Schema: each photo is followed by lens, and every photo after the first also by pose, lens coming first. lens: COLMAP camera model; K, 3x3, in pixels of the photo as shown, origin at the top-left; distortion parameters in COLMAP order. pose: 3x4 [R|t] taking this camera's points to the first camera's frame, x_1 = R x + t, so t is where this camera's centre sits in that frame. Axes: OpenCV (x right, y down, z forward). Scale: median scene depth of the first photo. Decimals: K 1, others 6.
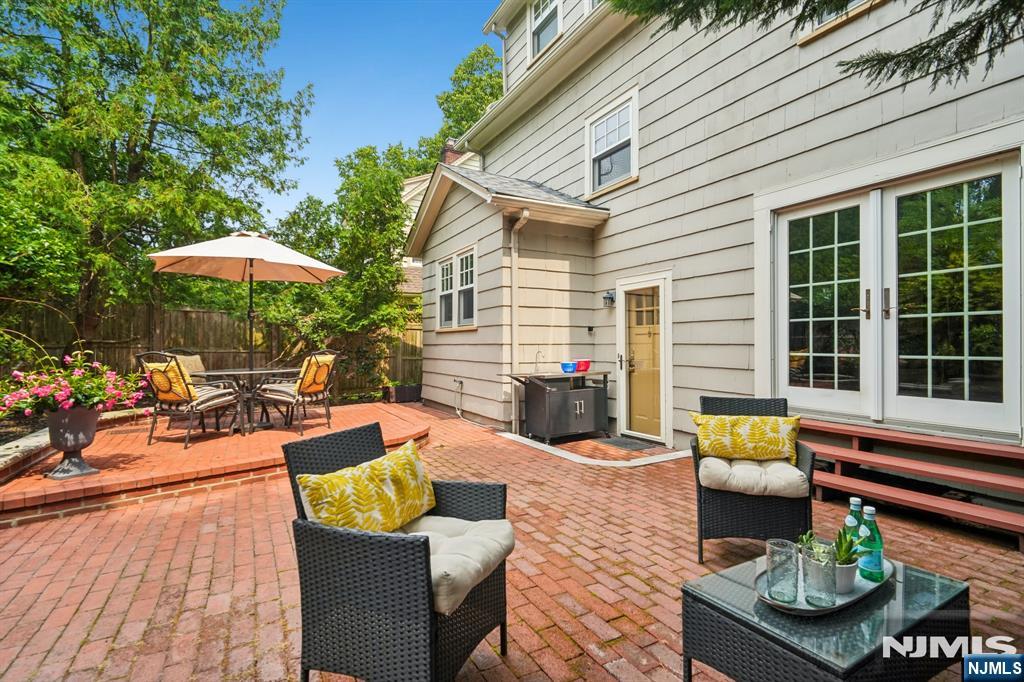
lens RADIAL K [[478.9, 0, 507.3], [0, 478.9, 343.7], [0, 0, 1]] dist [-0.014211, -0.002516]
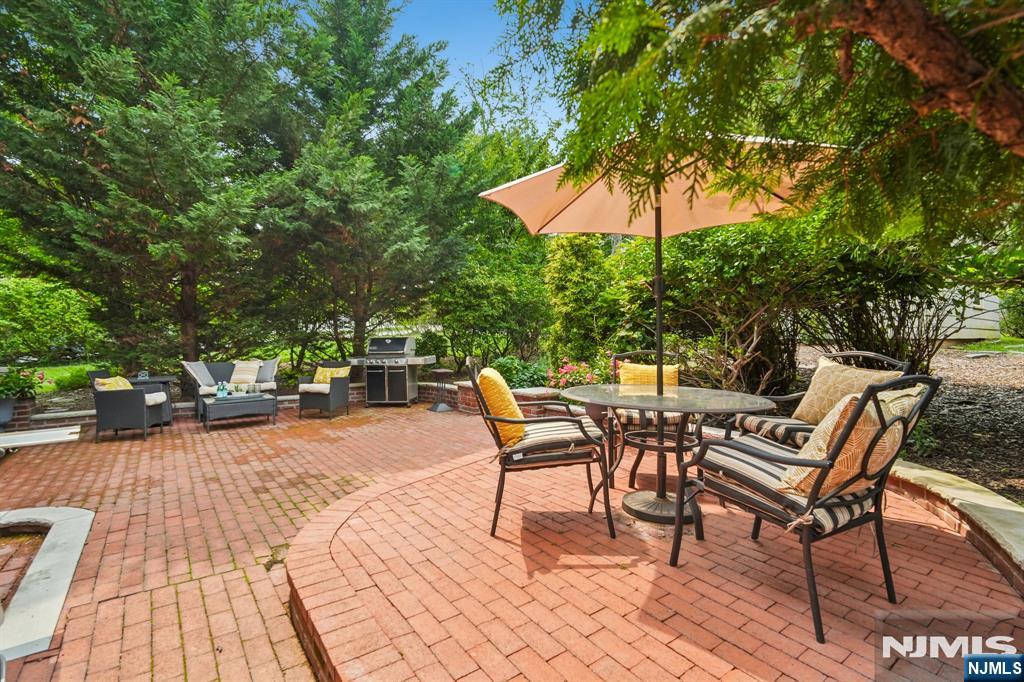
lens RADIAL K [[478.9, 0, 513.5], [0, 478.9, 338.2], [0, 0, 1]] dist [-0.014211, -0.002516]
pose [[-0.989552, 0.007445, -0.143984, -0.373613], [0.006290, 0.999944, 0.008475, -0.011700], [0.144039, 0.007481, -0.989544, 1.819596]]
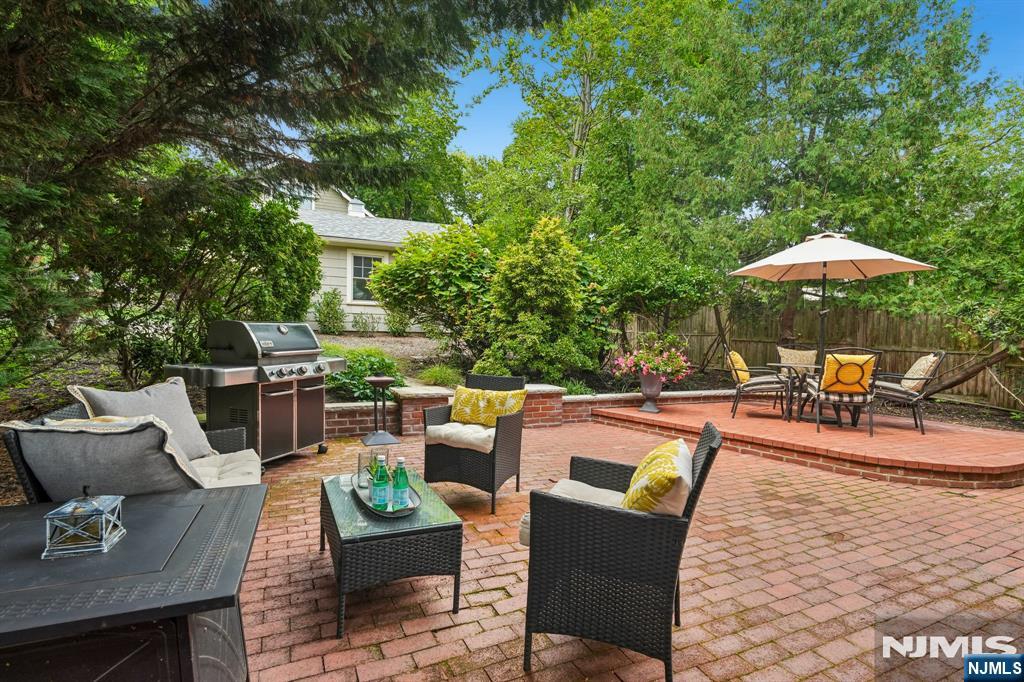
lens RADIAL K [[478.9, 0, 512.2], [0, 478.9, 350.7], [0, 0, 1]] dist [-0.014211, -0.002516]
pose [[-0.080957, 0.033961, -0.996139, 0.693537], [-0.021178, 0.999135, 0.035785, -0.000821], [0.996493, 0.023993, -0.080168, 0.494087]]
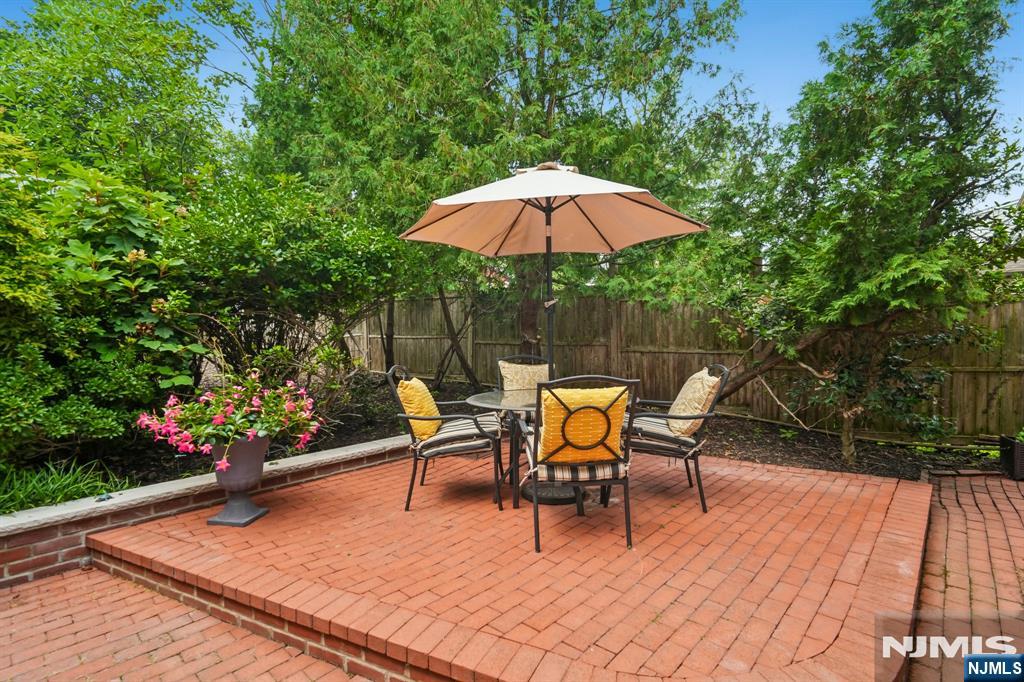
lens RADIAL K [[478.9, 0, 510.8], [0, 478.9, 337.1], [0, 0, 1]] dist [-0.014211, -0.002516]
pose [[0.317205, 0.007337, -0.948329, 0.026854], [0.013929, 0.999826, 0.012395, -0.034950], [0.948255, -0.017141, 0.317047, 0.931802]]
